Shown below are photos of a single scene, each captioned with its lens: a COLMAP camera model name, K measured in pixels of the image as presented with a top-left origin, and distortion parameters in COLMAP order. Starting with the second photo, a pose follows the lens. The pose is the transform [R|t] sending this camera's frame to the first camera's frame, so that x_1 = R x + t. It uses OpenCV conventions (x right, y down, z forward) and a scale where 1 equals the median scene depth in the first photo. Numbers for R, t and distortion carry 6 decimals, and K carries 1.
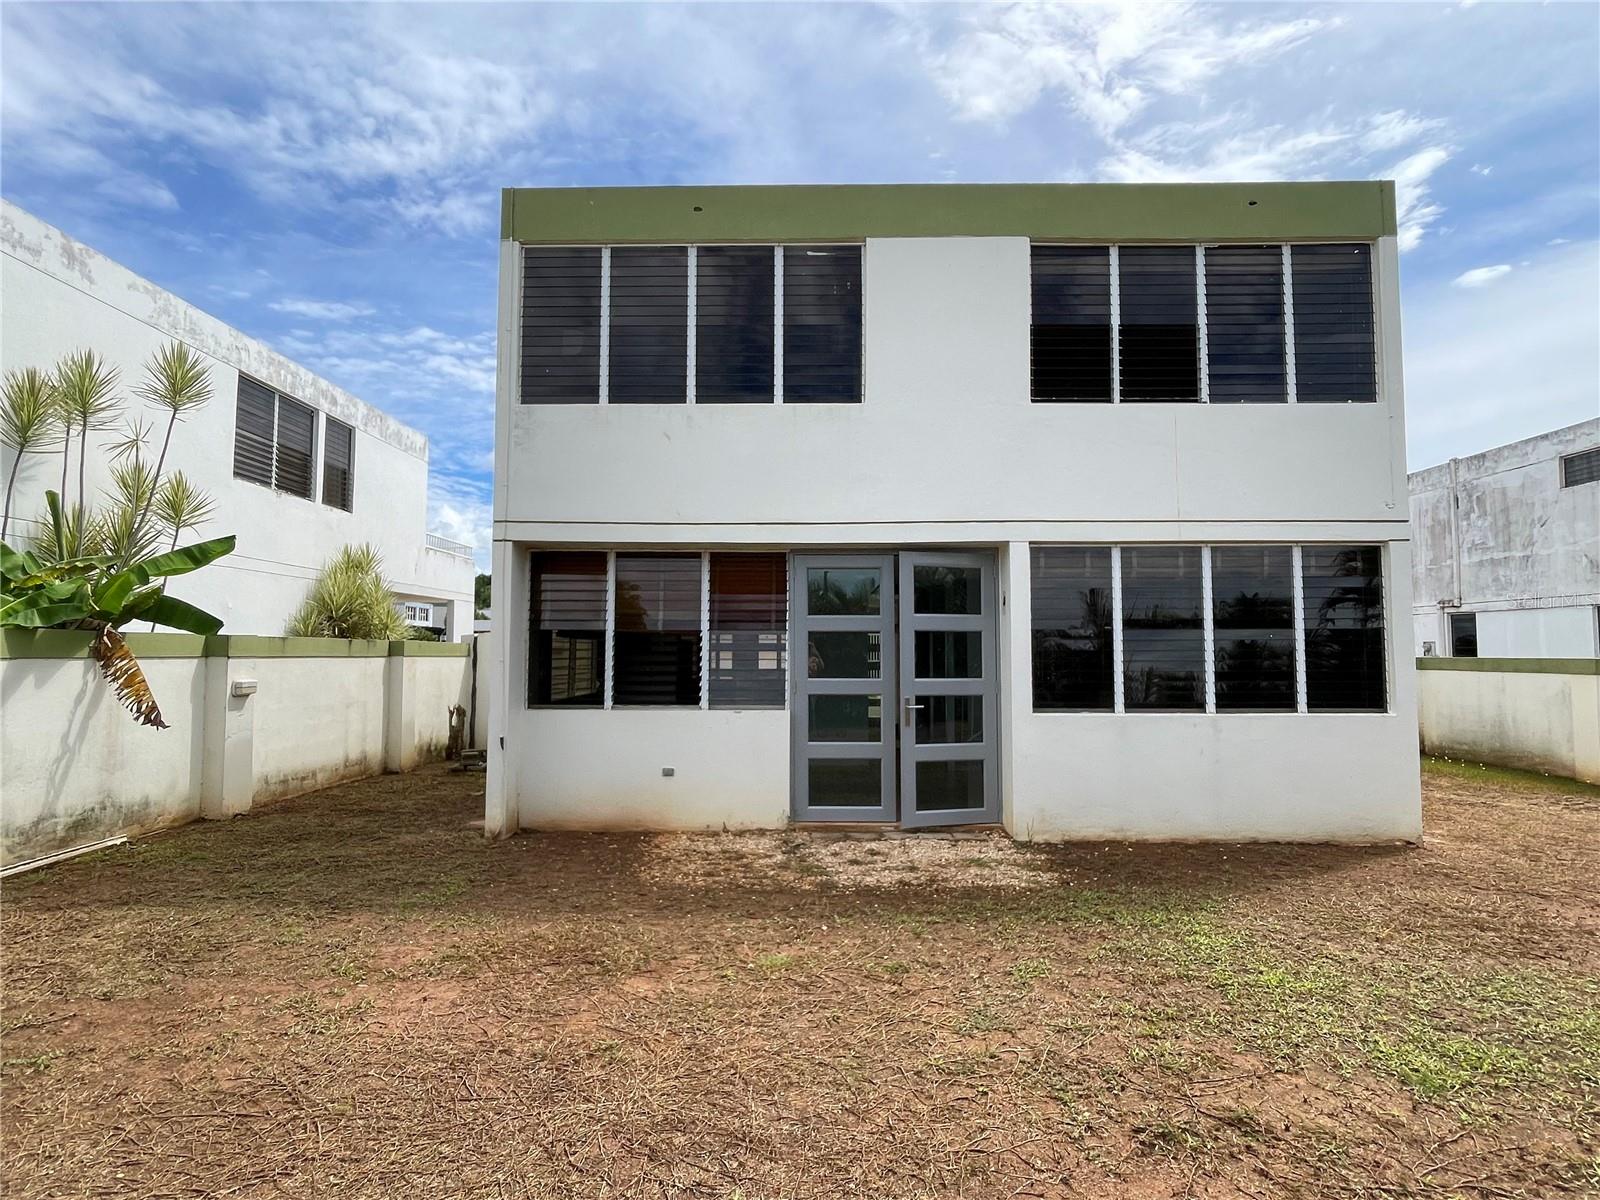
lens RADIAL K [[856.1, 0, 800.6], [0, 856.1, 604.2], [0, 0, 1]] dist [-0.002219, -0.000086]
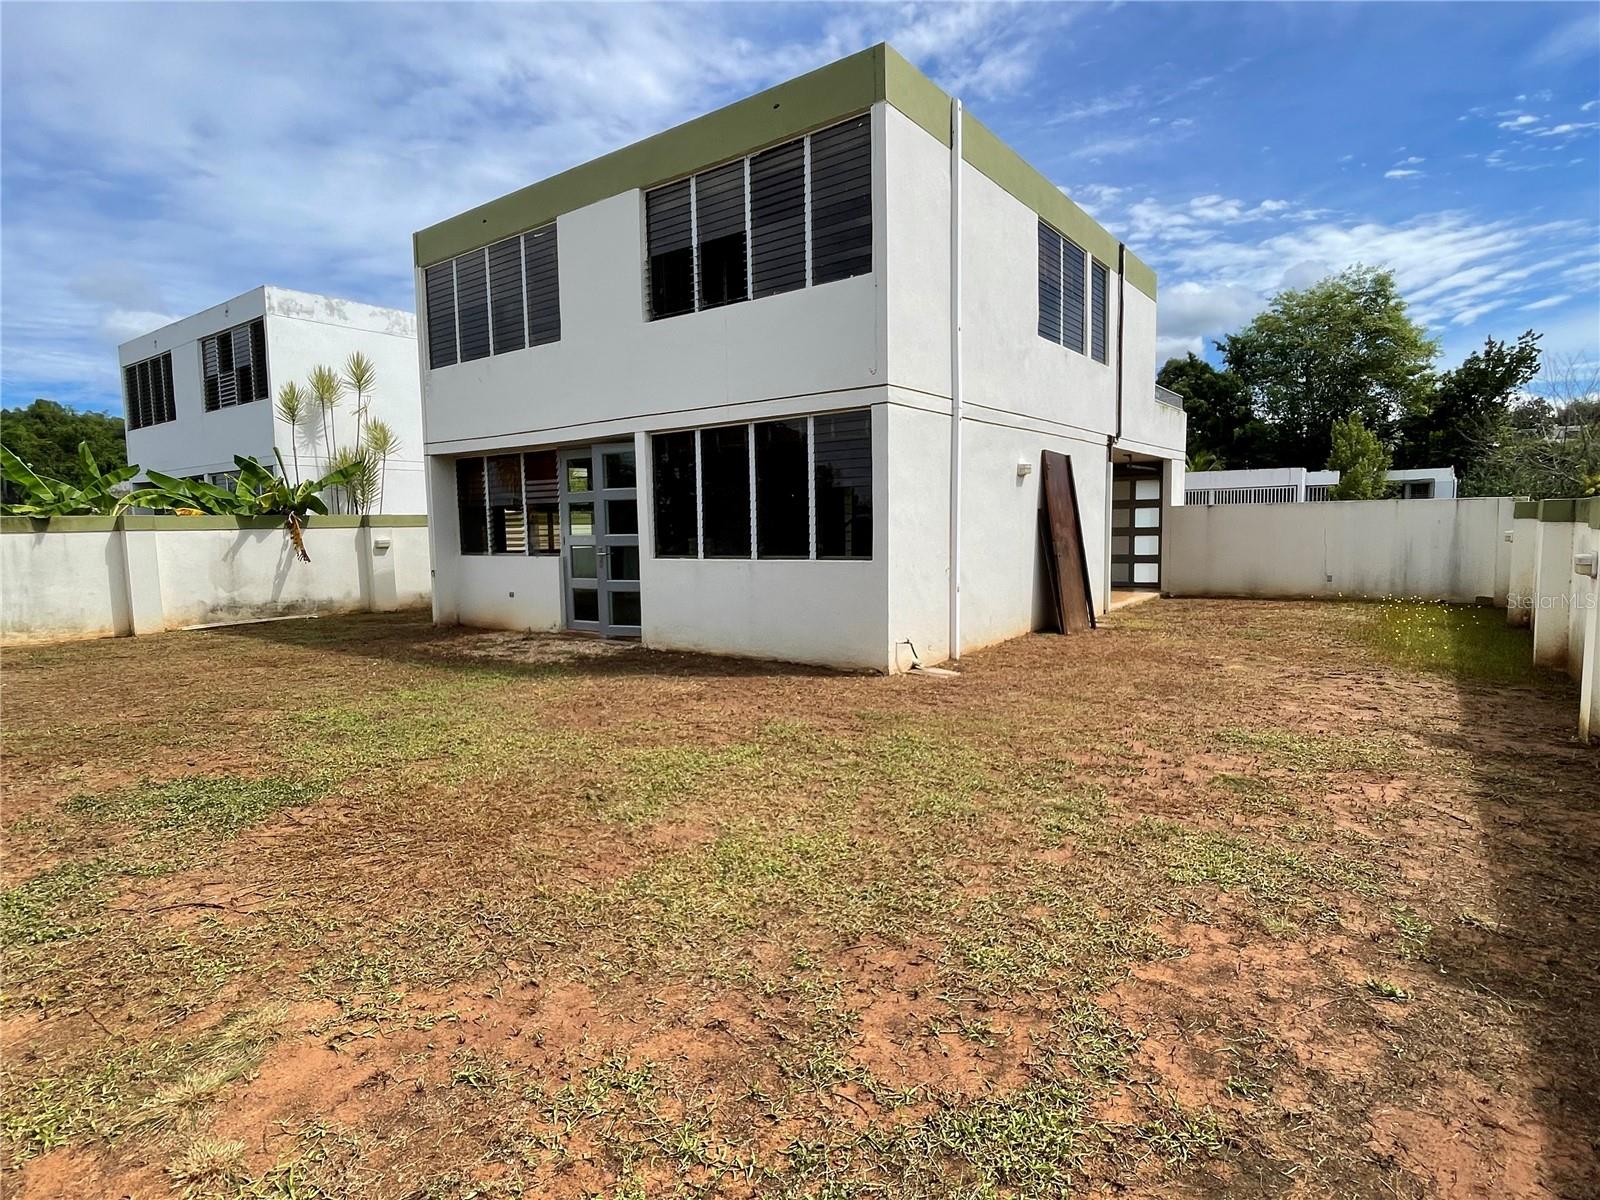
lens RADIAL K [[842.9, 0, 796.4], [0, 842.9, 600.3], [0, 0, 1]] dist [0.001562, 0.000572]
pose [[0.814764, 0.035955, -0.578677, 1.201704], [0.055383, 0.988685, 0.139408, 0.016600], [0.577142, -0.145634, 0.803554, 0.036741]]
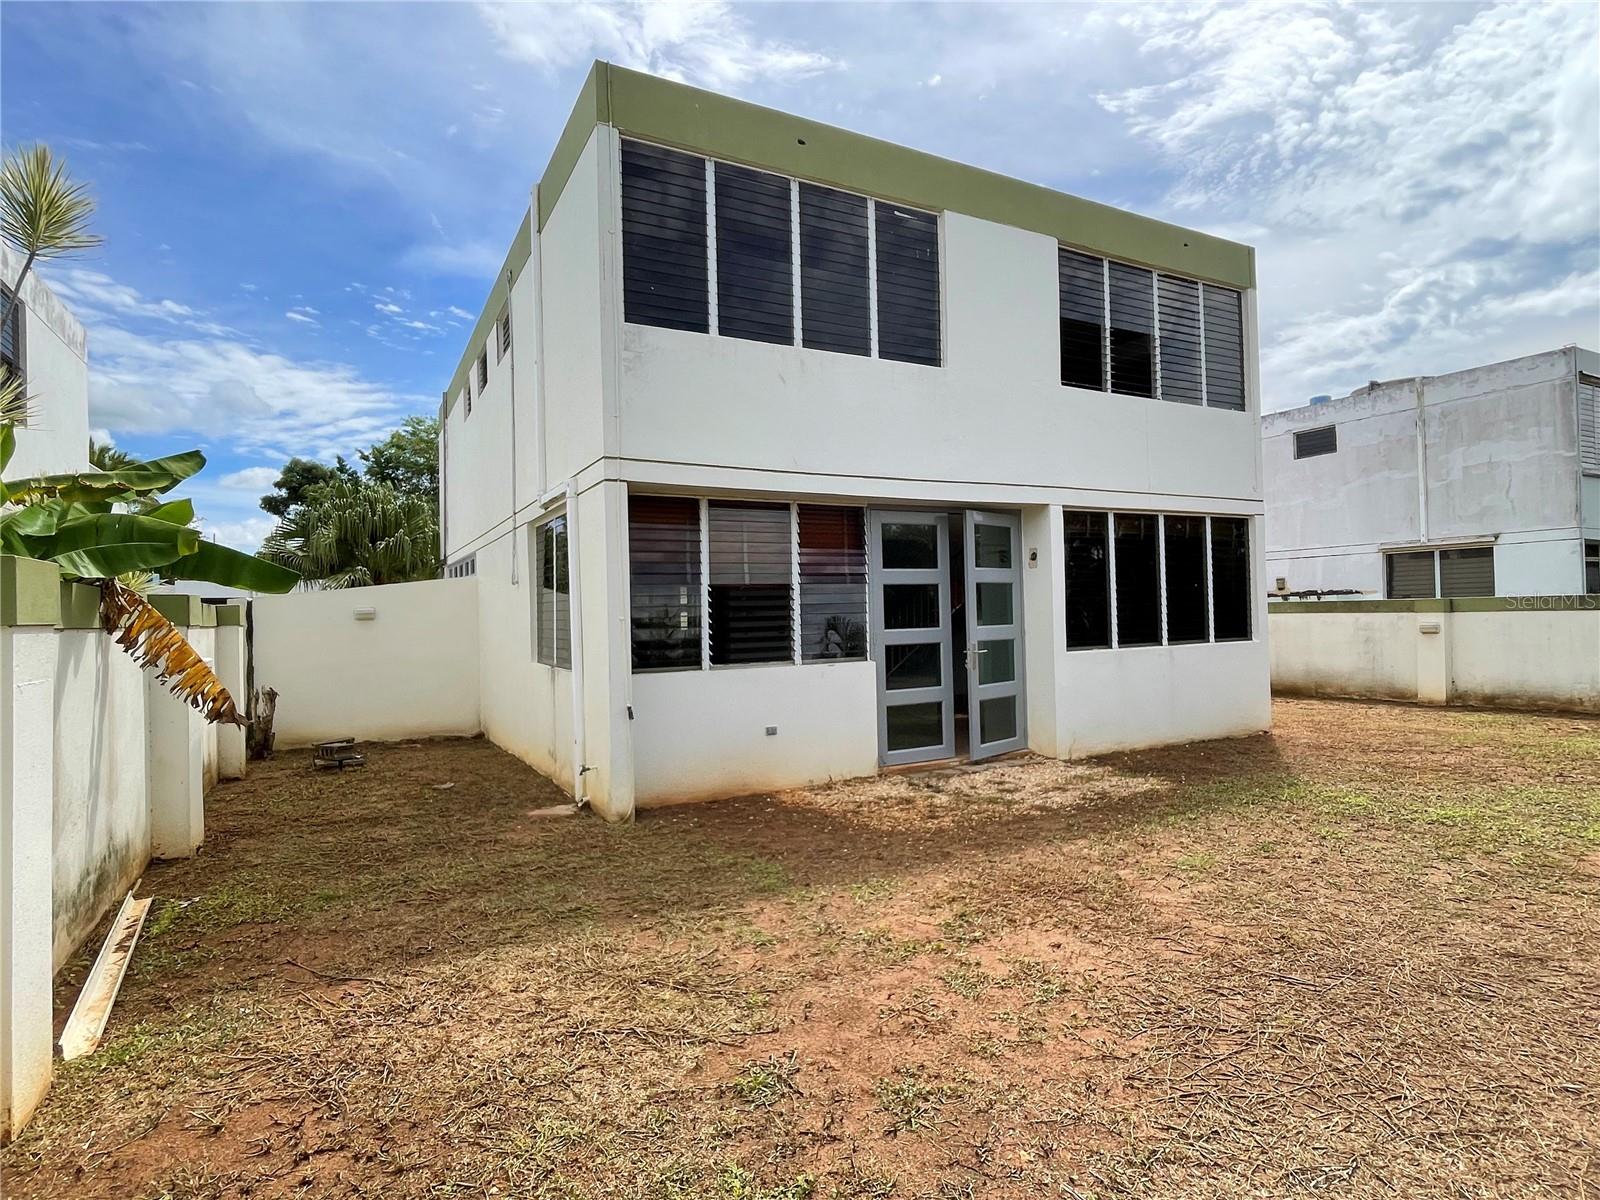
lens RADIAL K [[856.1, 0, 800.6], [0, 856.1, 604.2], [0, 0, 1]] dist [-0.002219, -0.000086]
pose [[0.872416, -0.018384, 0.488418, -0.597613], [-0.002550, 0.999108, 0.042161, 0.012706], [-0.488757, -0.038028, 0.871591, 0.150032]]
